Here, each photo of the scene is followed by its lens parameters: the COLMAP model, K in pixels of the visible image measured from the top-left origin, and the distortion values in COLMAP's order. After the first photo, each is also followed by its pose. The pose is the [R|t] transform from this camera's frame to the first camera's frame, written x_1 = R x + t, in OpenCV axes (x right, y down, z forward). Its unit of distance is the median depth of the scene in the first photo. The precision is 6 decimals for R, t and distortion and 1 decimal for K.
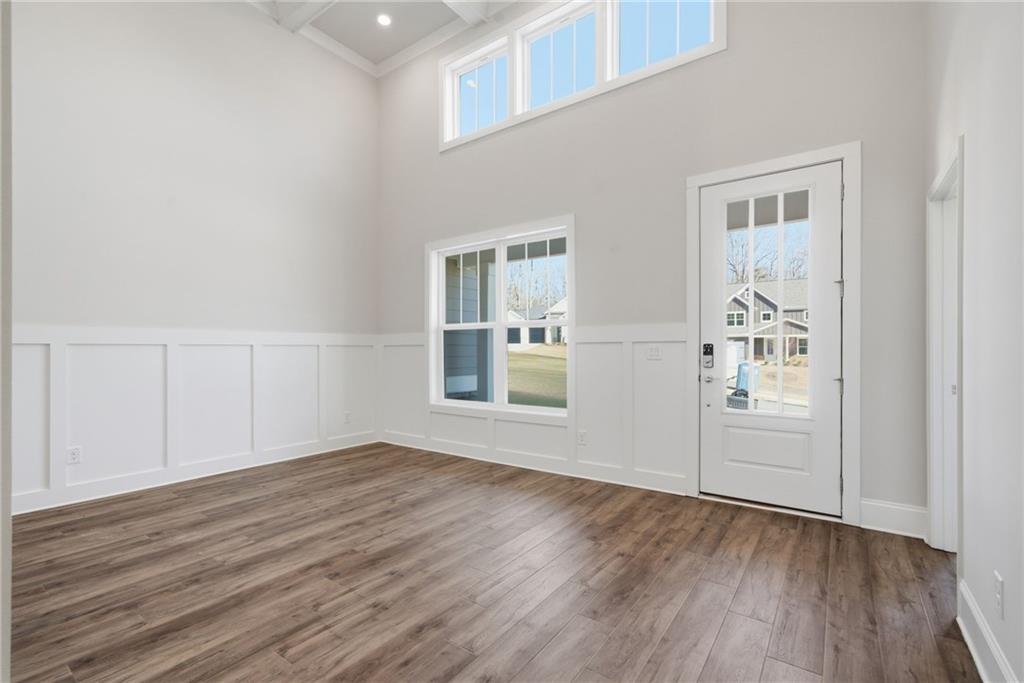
lens RADIAL K [[463.3, 0, 516.2], [0, 463.3, 341.6], [0, 0, 1]] dist [-0.025822, 0.021313]
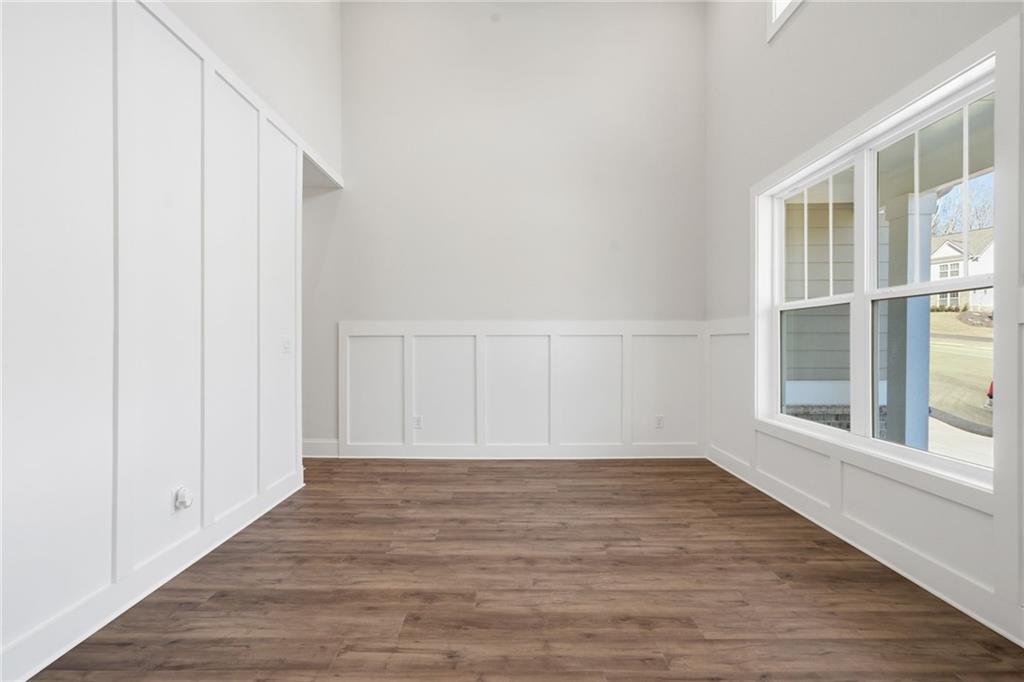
lens RADIAL K [[463.3, 0, 516.2], [0, 463.3, 341.1], [0, 0, 1]] dist [-0.025822, 0.021313]
pose [[0.576859, 0.000603, -0.816844, 0.250406], [0.011823, 0.999889, 0.009088, 0.012994], [0.816758, -0.014900, 0.576788, 0.475362]]
